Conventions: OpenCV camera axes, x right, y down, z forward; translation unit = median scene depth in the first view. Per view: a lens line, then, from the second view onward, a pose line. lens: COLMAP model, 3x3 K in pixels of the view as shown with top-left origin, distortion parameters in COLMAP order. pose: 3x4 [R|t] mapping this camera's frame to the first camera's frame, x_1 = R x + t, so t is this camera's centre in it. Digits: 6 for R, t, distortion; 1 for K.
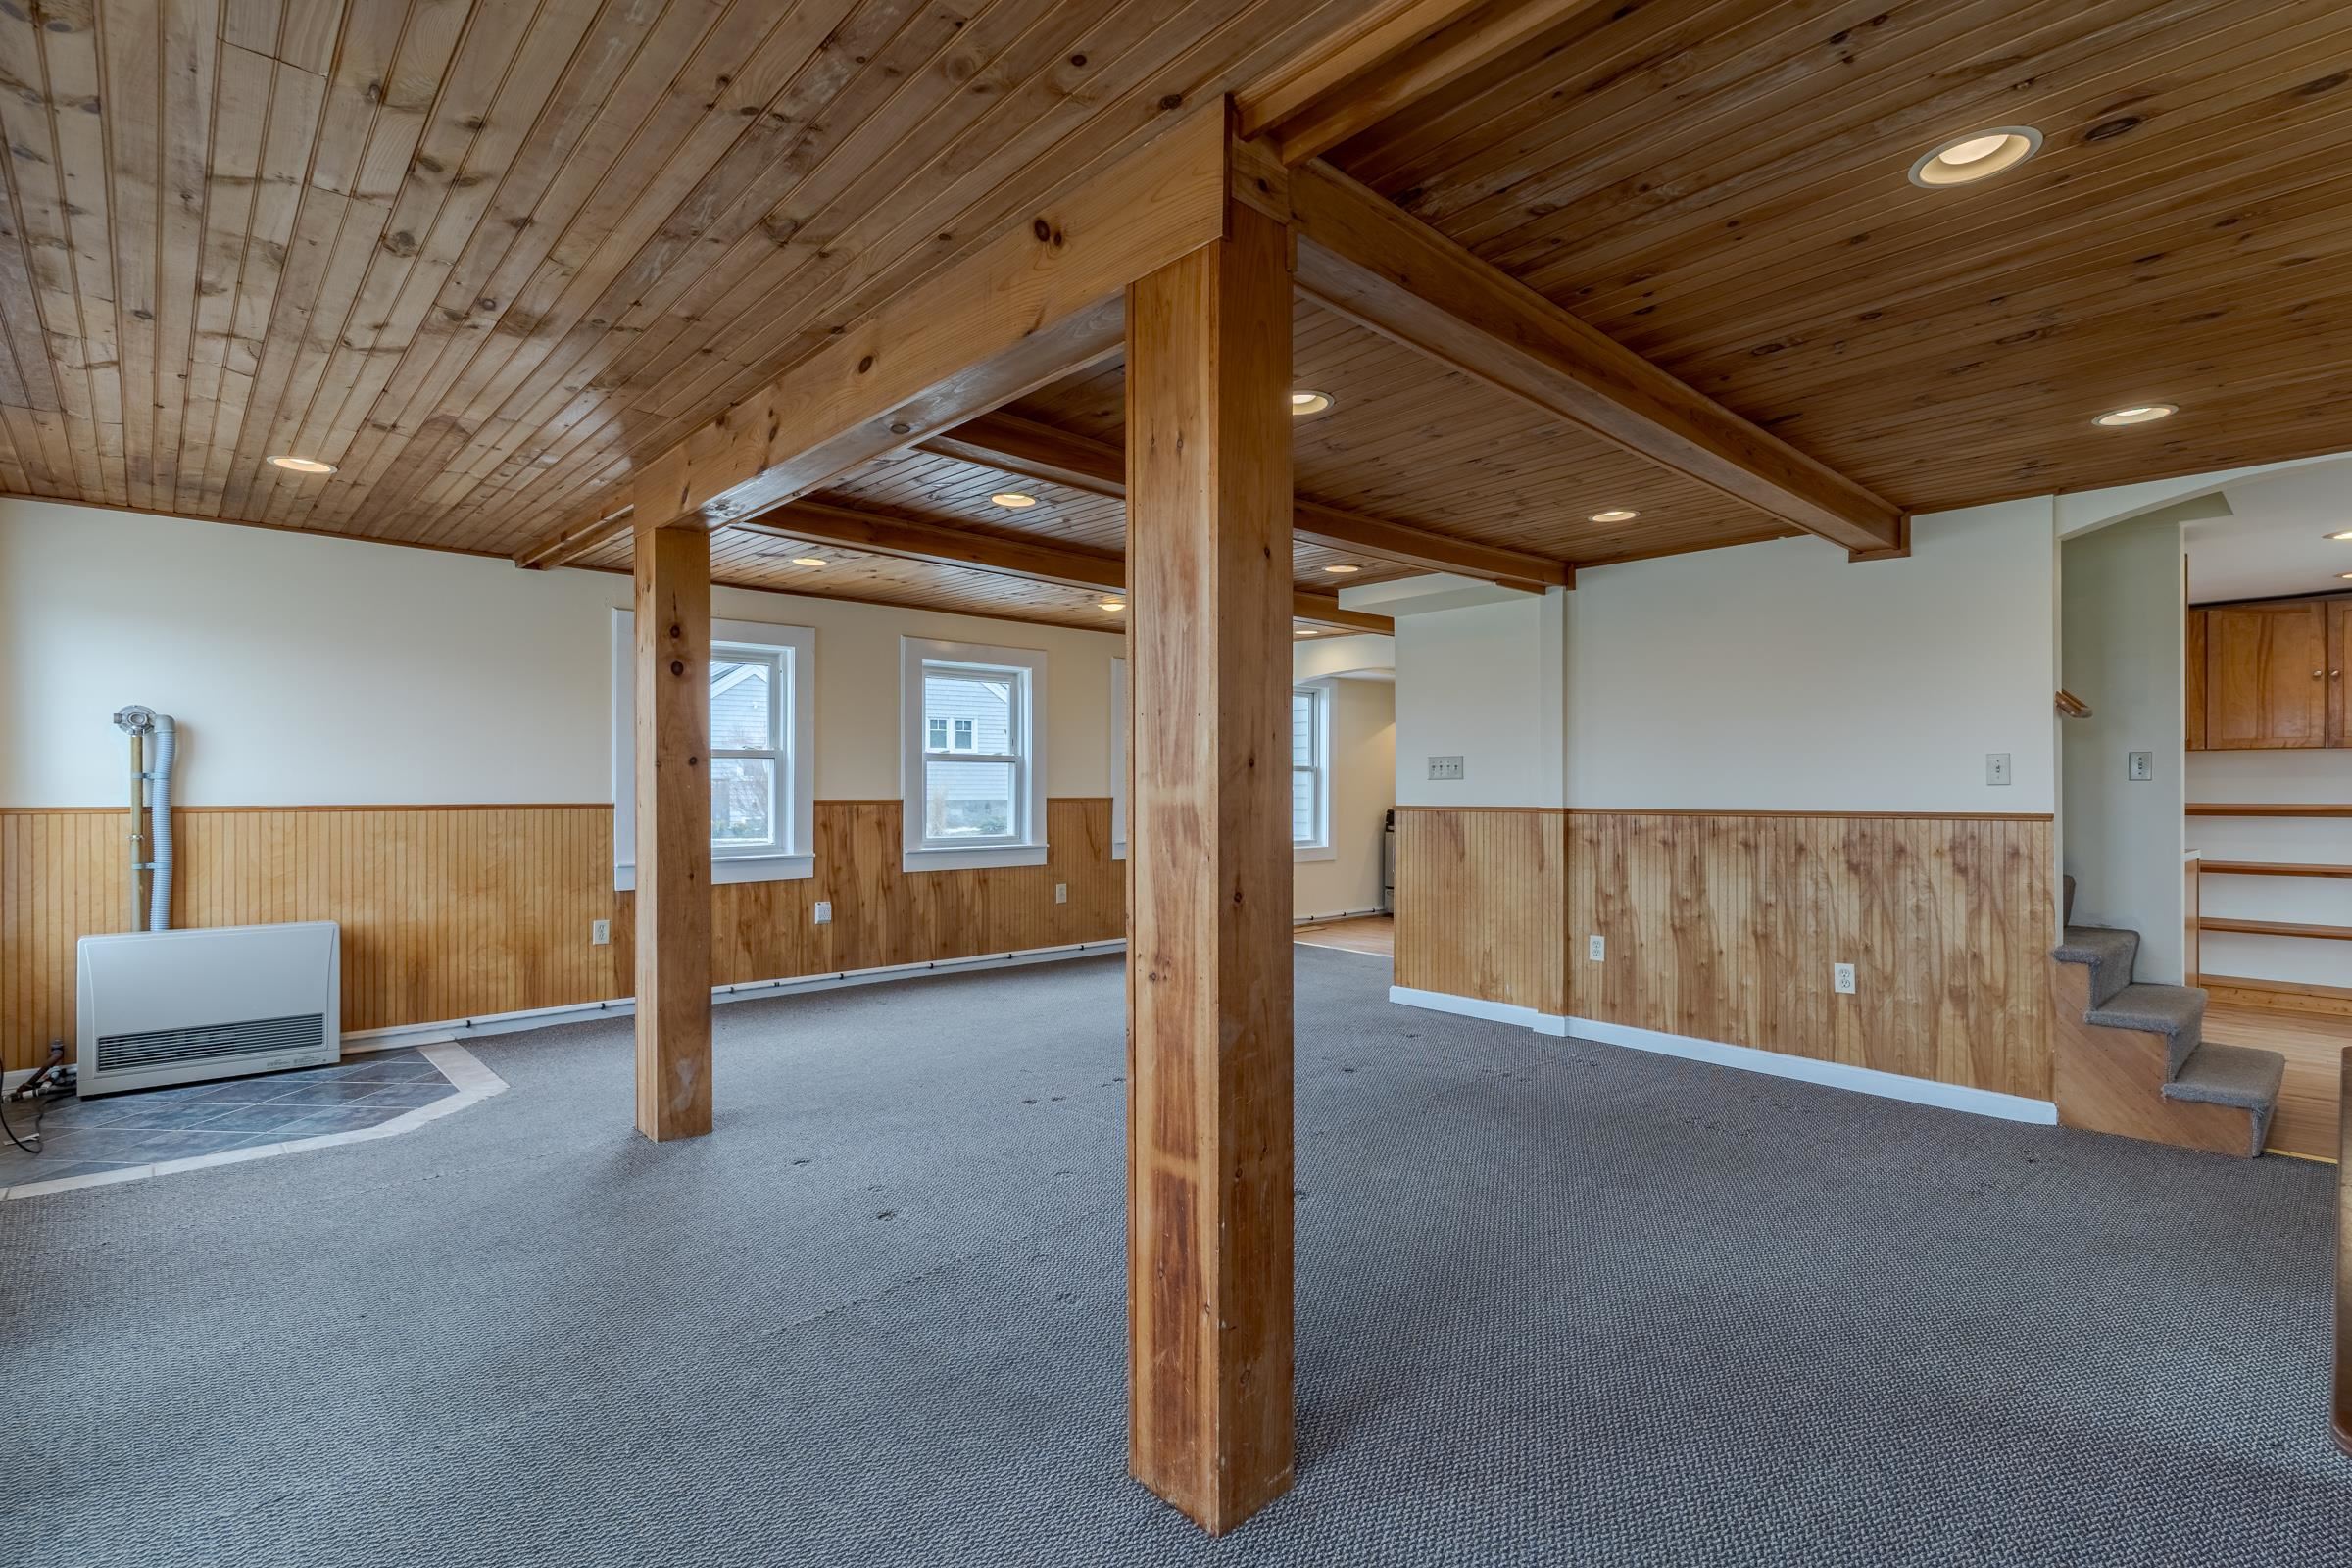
lens RADIAL K [[1130.7, 0, 1175.0], [0, 1130.7, 790.0], [0, 0, 1]] dist [0.009760, -0.001797]
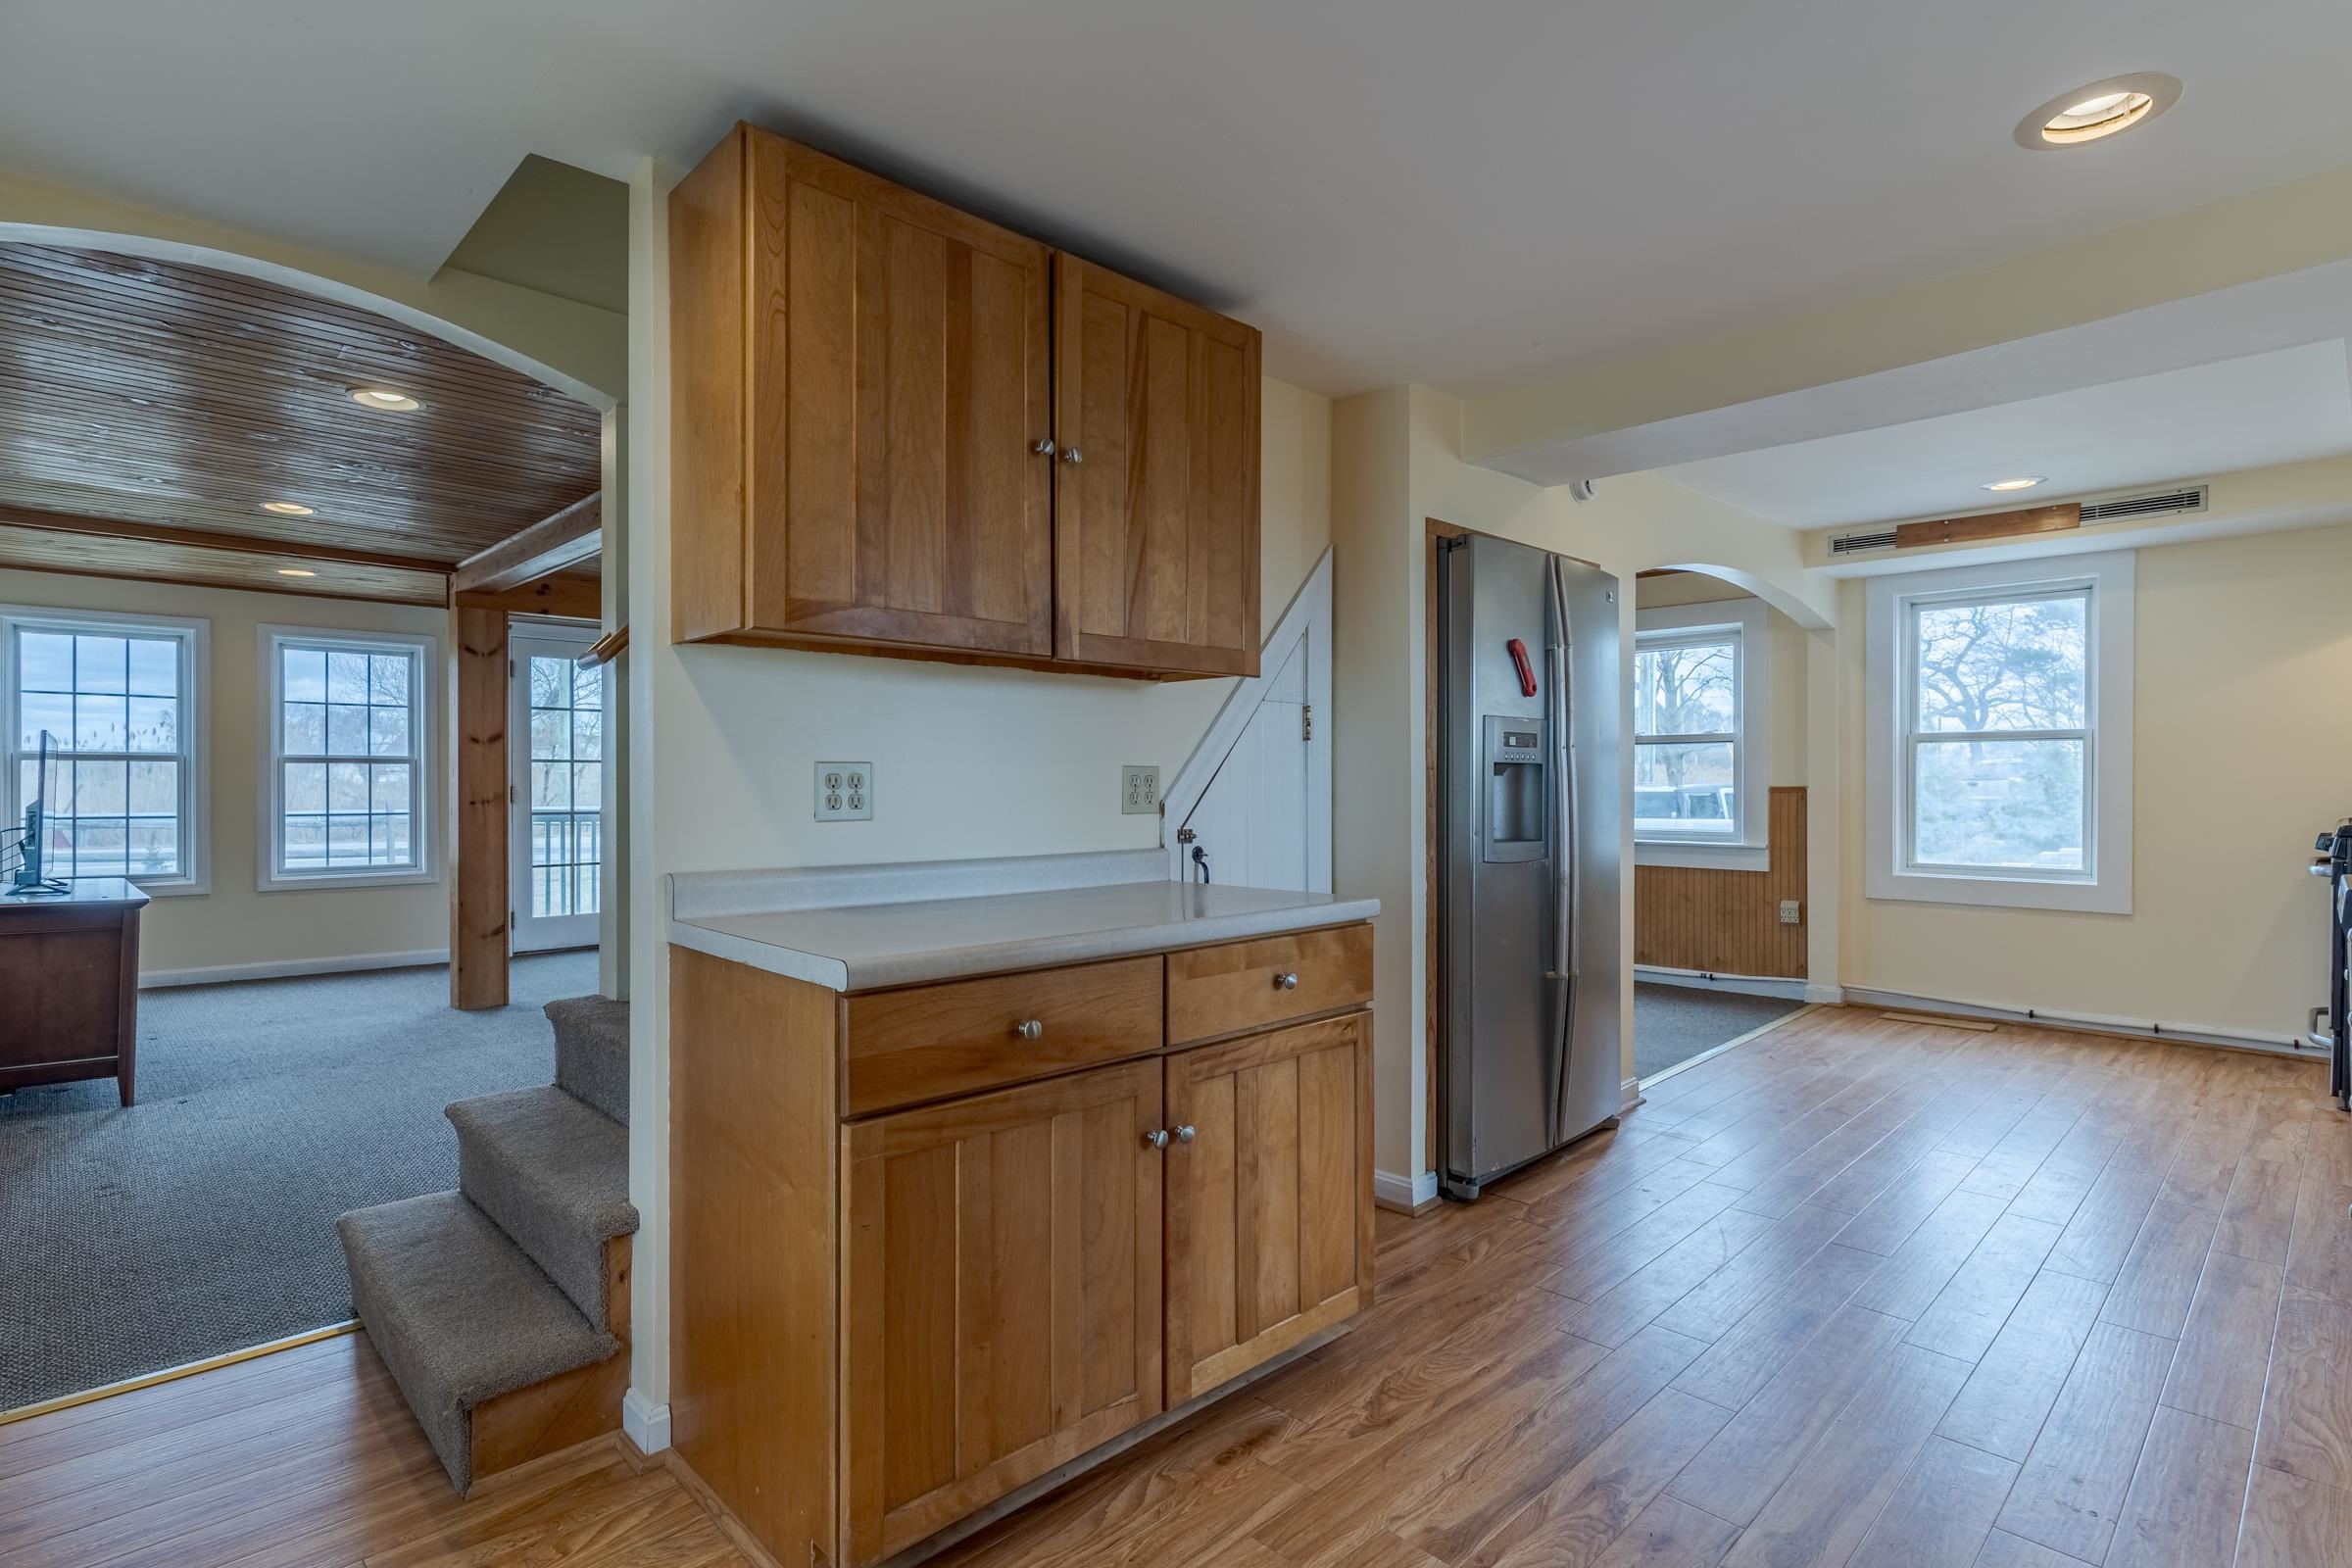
lens RADIAL K [[1130.7, 0, 1169.5], [0, 1130.7, 781.5], [0, 0, 1]] dist [0.009760, -0.001797]
pose [[0.020169, 0.001171, -0.999796, 0.773129], [0.003201, 0.999994, 0.001236, 0.002088], [0.999791, -0.003225, 0.020165, 0.684780]]
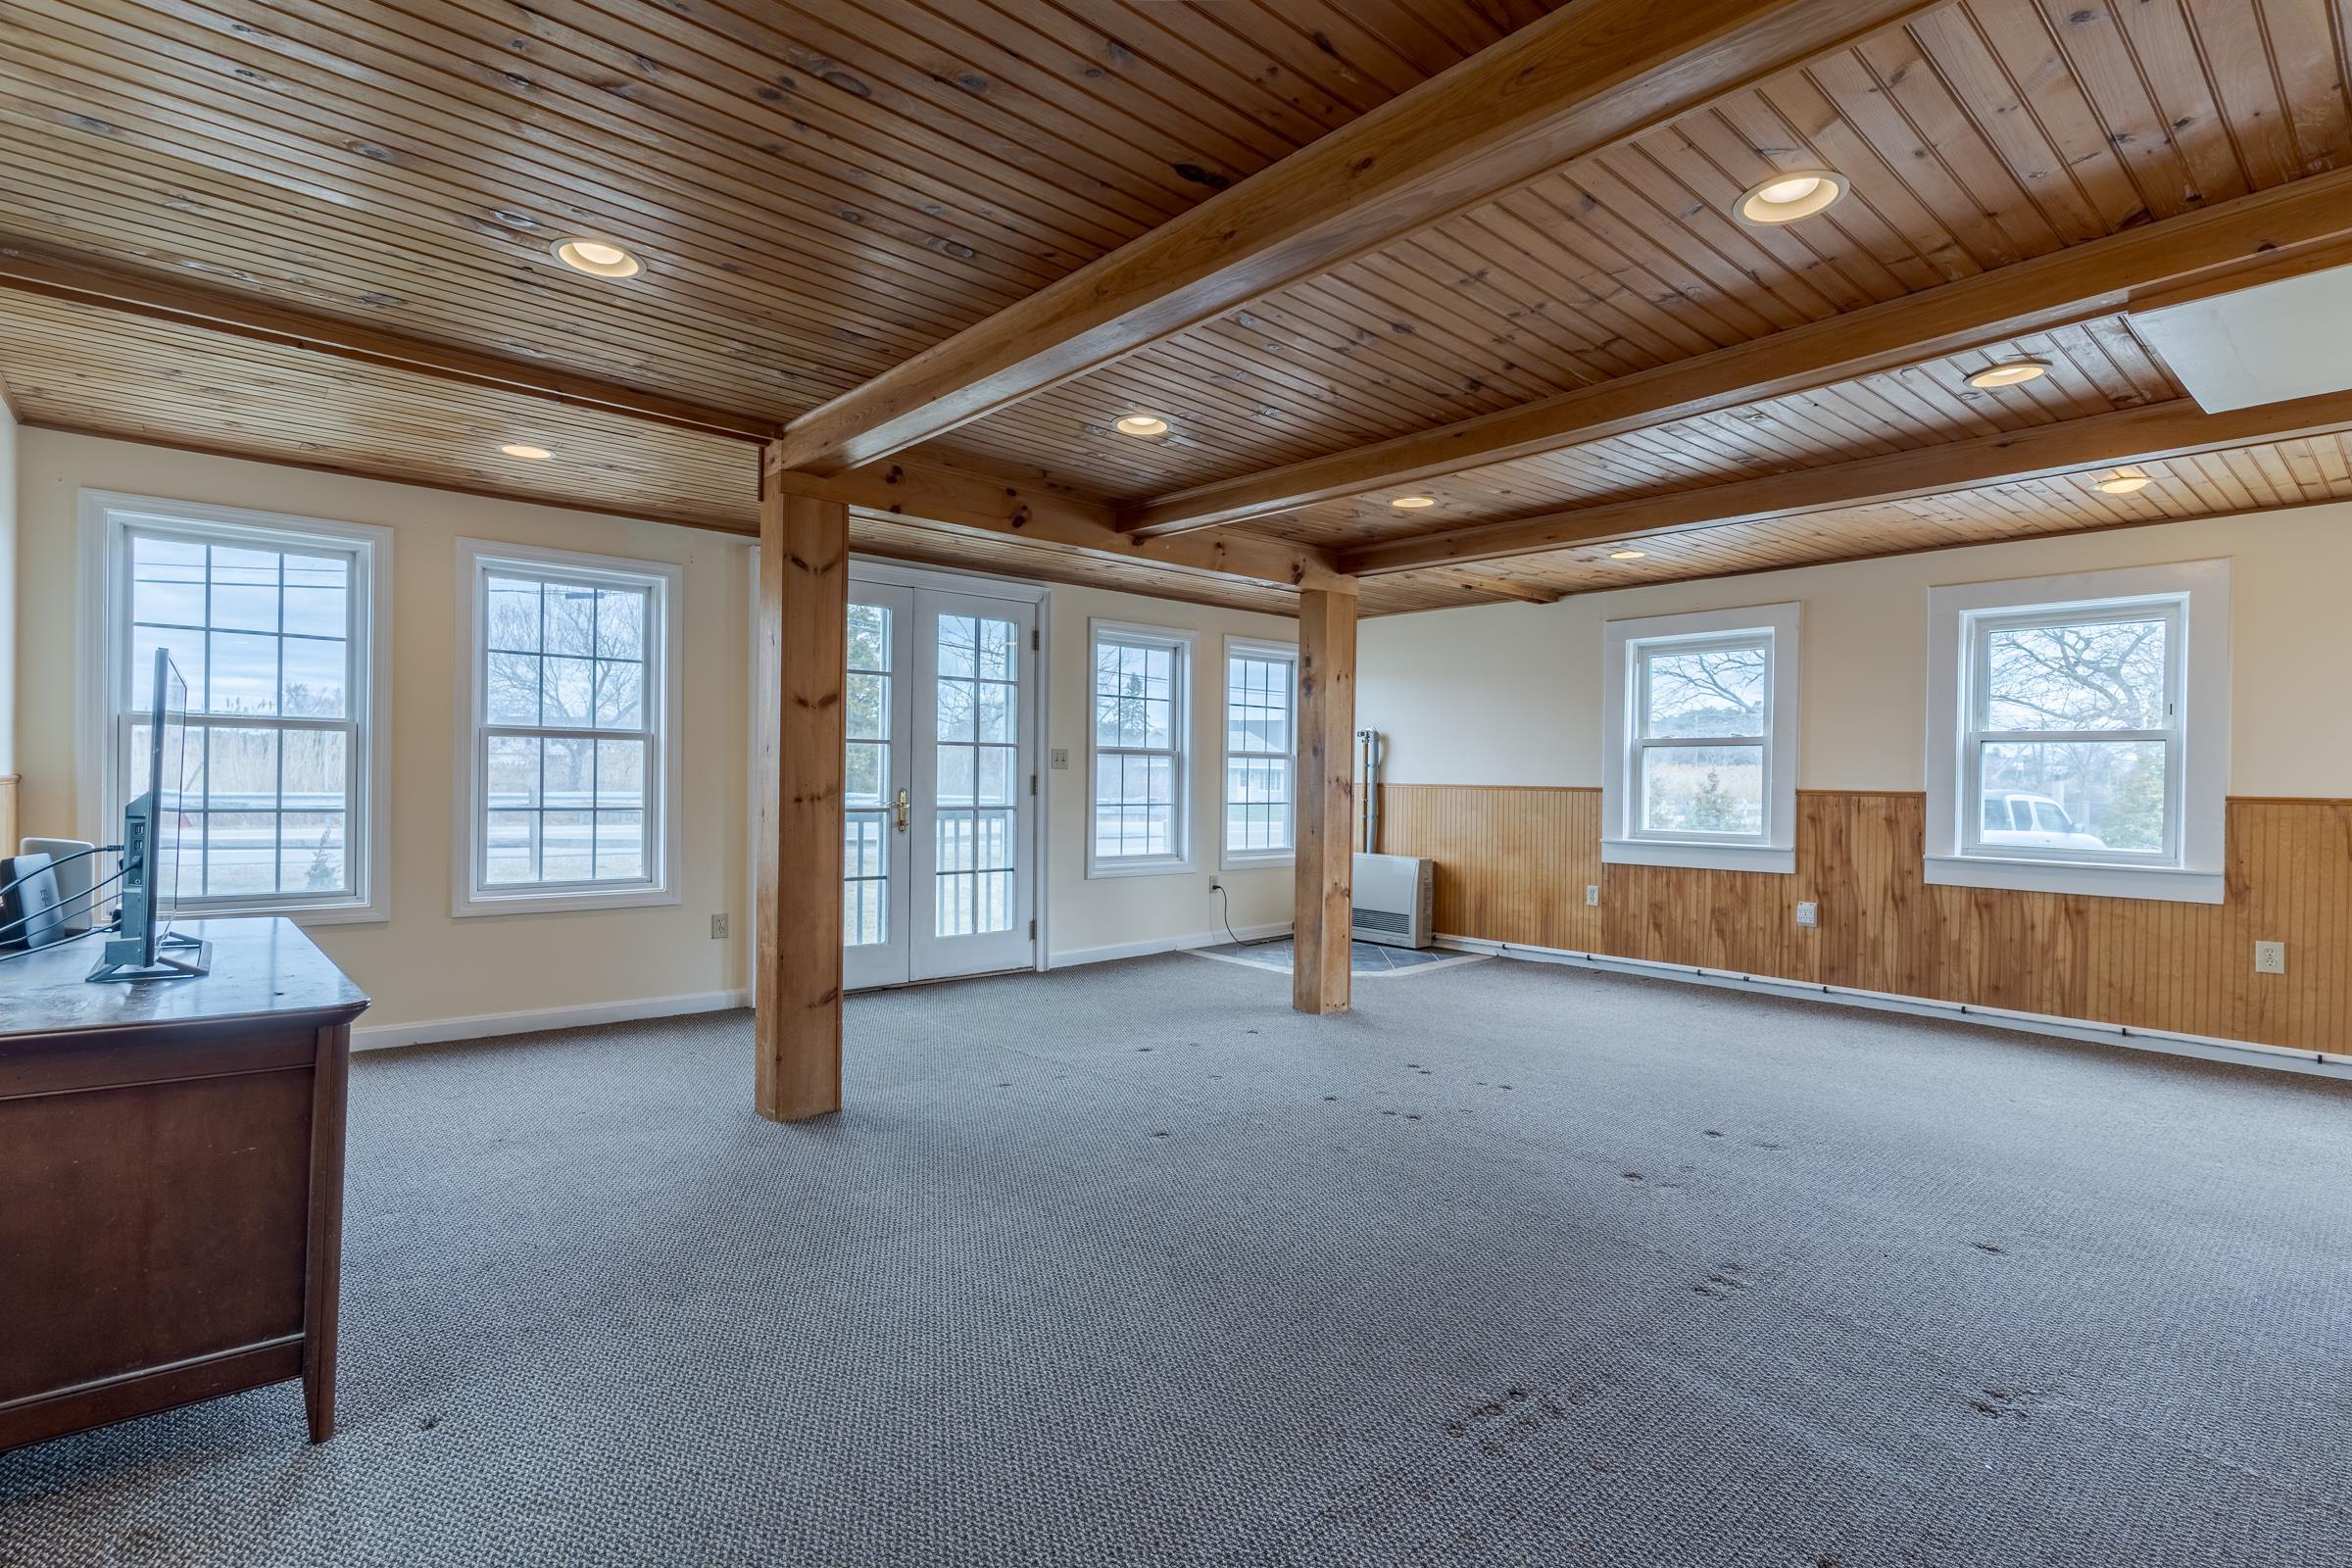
lens RADIAL K [[1130.7, 0, 1187.5], [0, 1130.7, 781.1], [0, 0, 1]] dist [0.009760, -0.001797]
pose [[-0.027217, 0.005432, -0.999615, 0.595273], [-0.012387, 0.999907, 0.005771, 0.002668], [0.999553, 0.012539, -0.027147, 0.516403]]
